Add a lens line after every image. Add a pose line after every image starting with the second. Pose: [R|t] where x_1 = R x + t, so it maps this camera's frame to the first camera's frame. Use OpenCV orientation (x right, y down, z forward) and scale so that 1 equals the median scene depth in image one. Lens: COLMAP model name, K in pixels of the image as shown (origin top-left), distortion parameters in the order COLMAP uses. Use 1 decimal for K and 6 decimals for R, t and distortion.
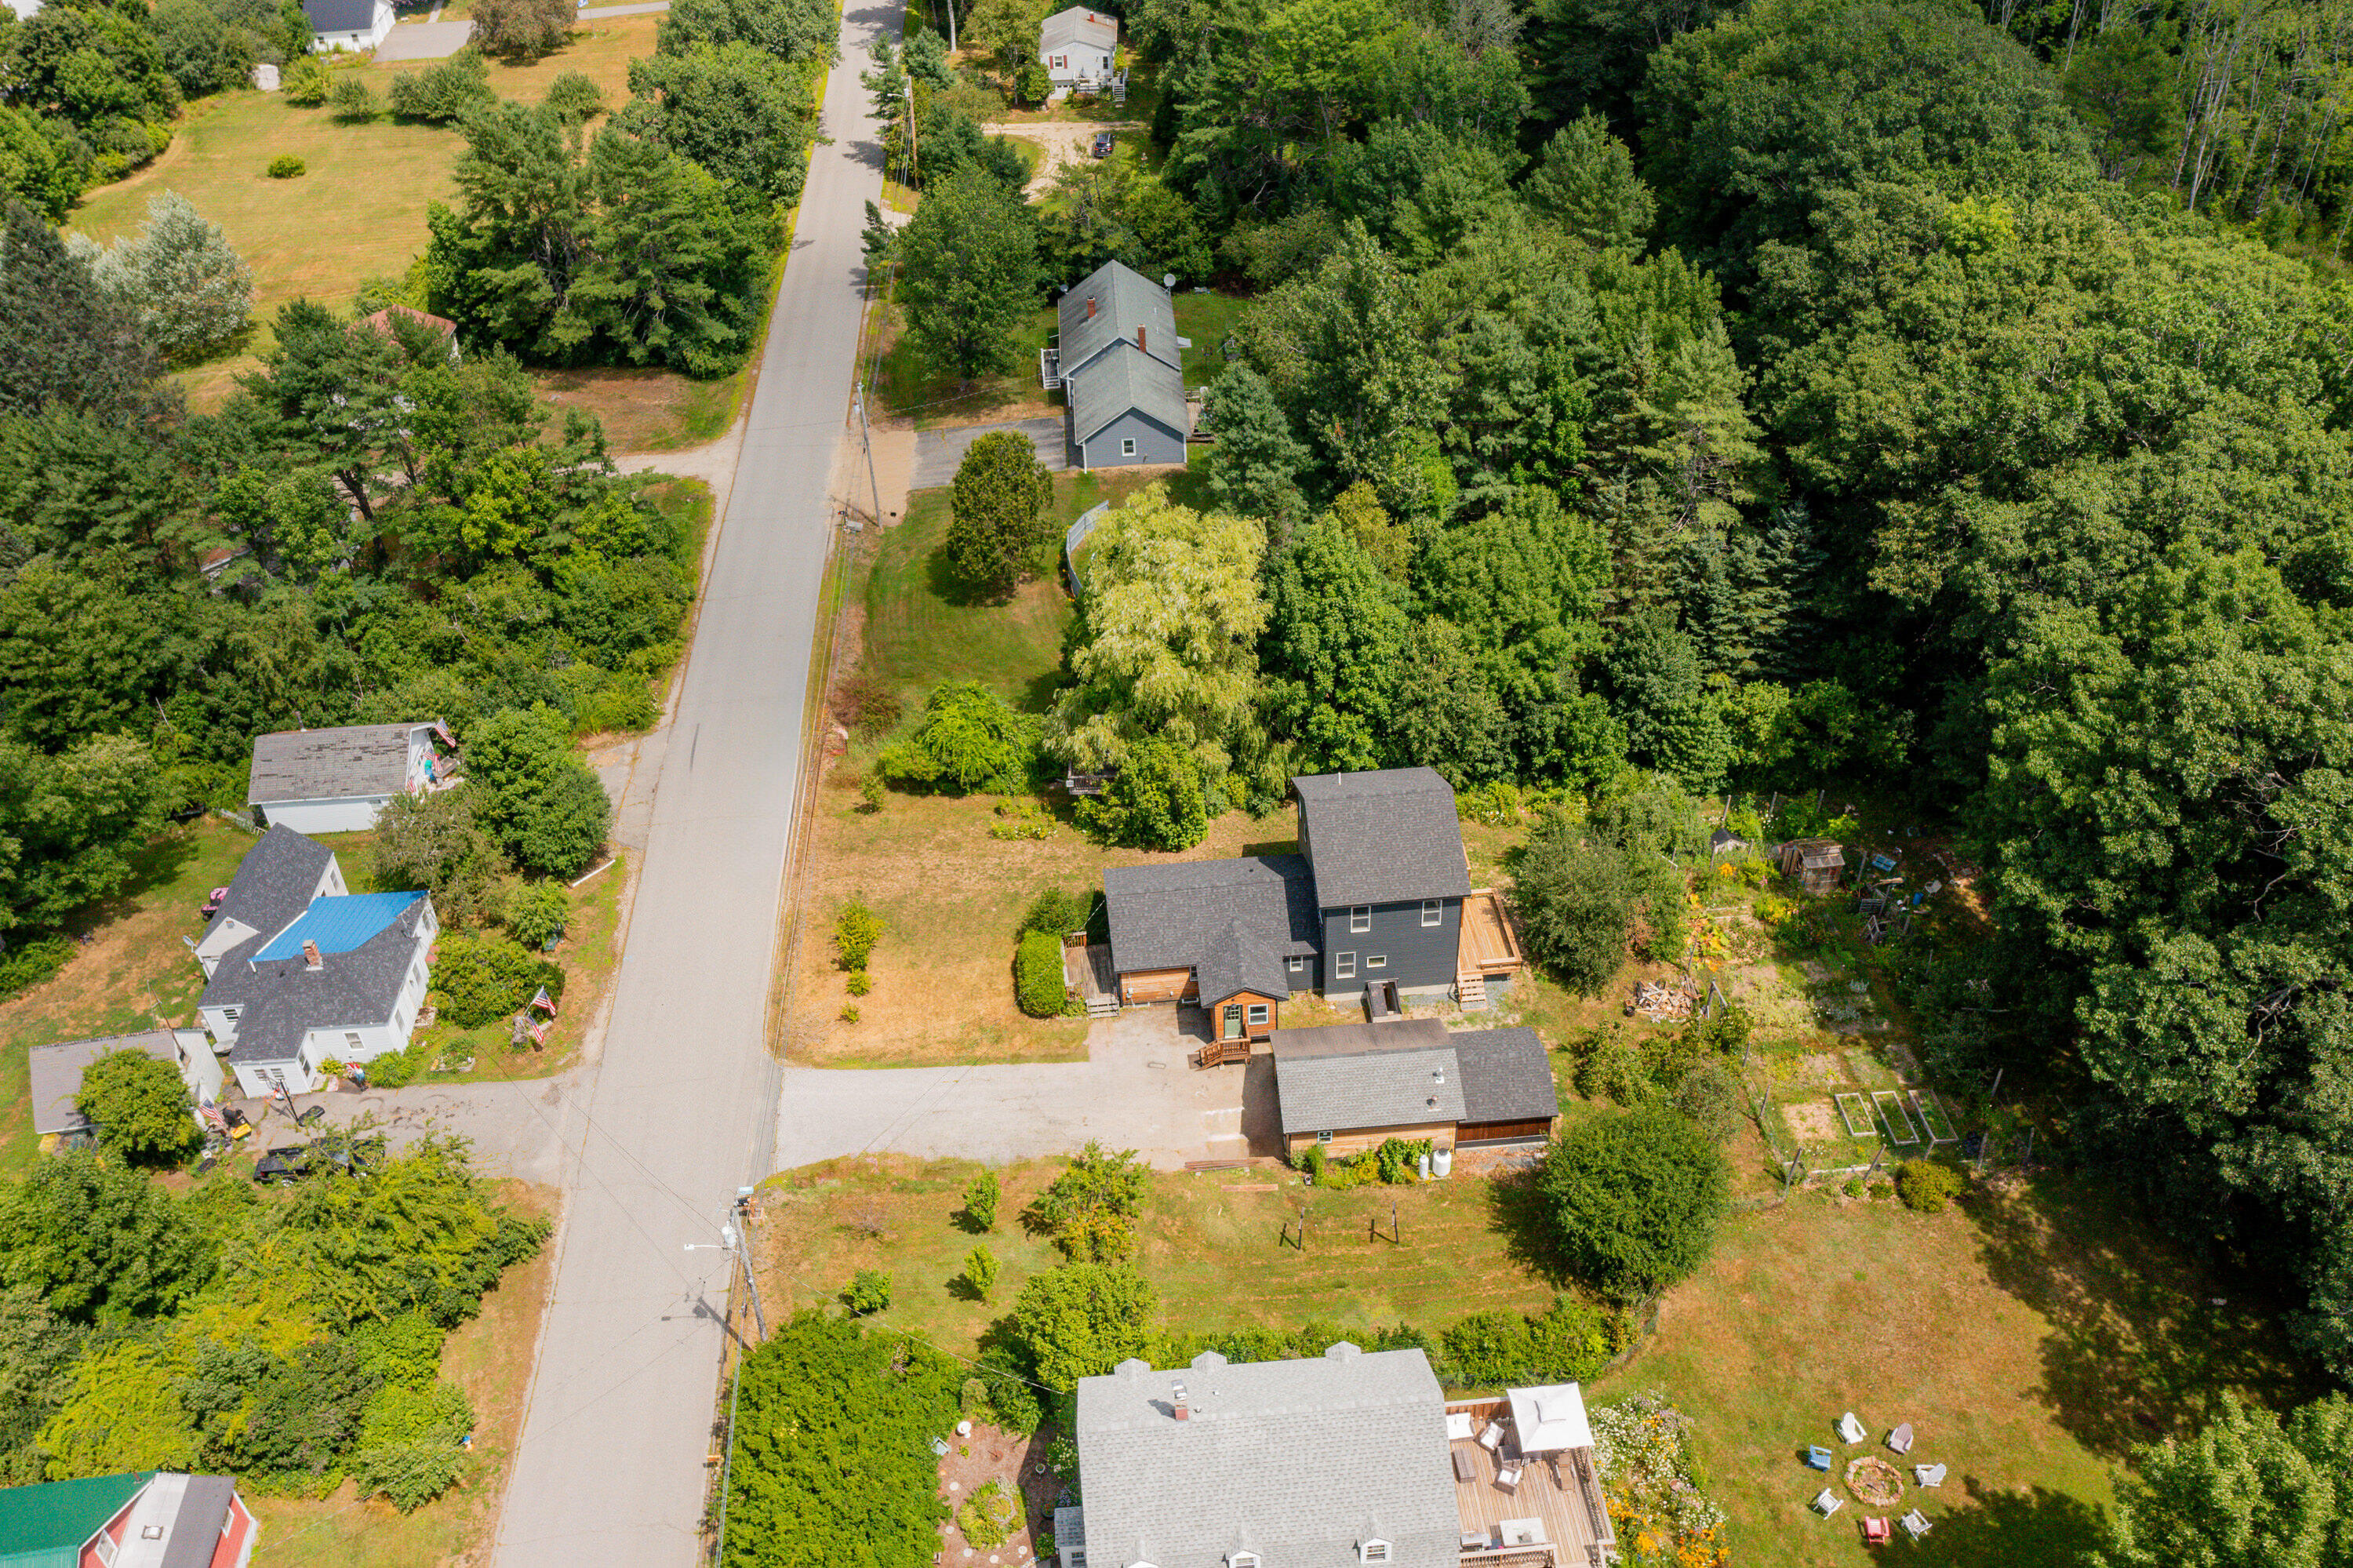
lens RADIAL K [[1873.9, 0, 1178.7], [0, 1873.9, 792.1], [0, 0, 1]] dist [-0.020779, 0.013939]
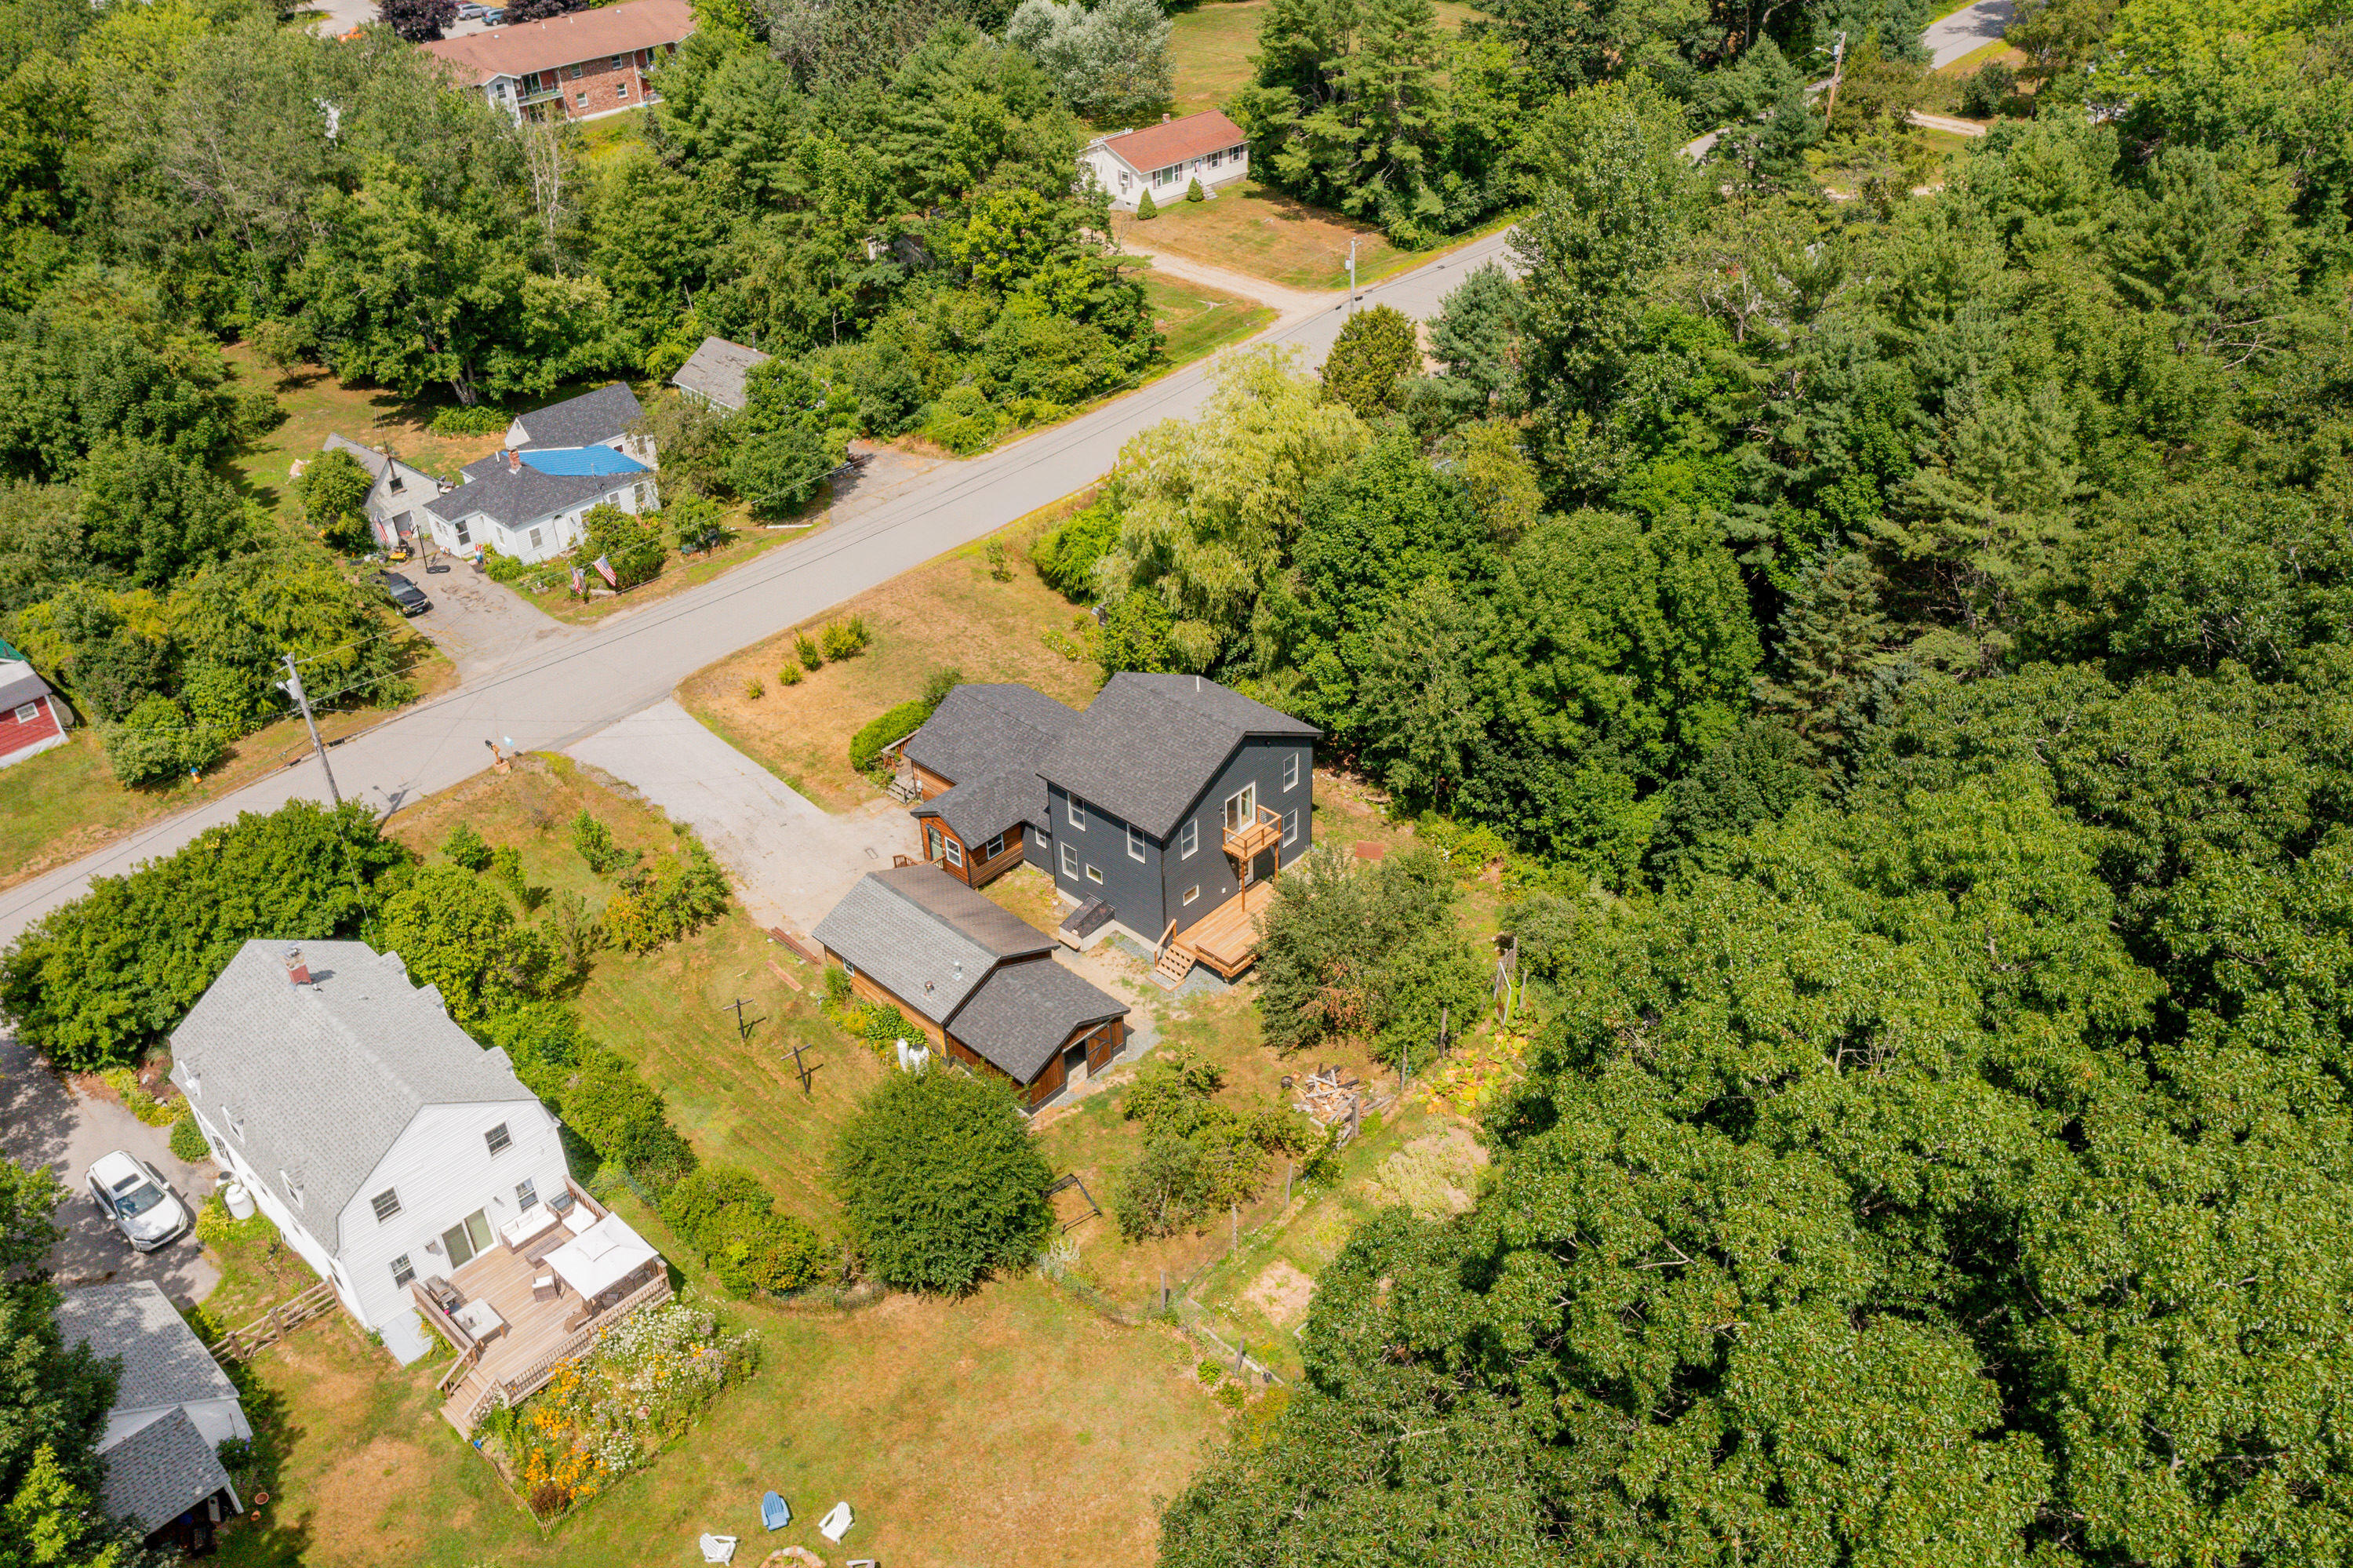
lens RADIAL K [[1873.9, 0, 1180.2], [0, 1873.9, 776.0], [0, 0, 1]] dist [-0.020779, 0.013939]
pose [[0.669475, 0.427071, -0.607794, 0.615583], [-0.445724, 0.885497, 0.131244, -0.078606], [0.594250, 0.183044, 0.783174, 0.320556]]
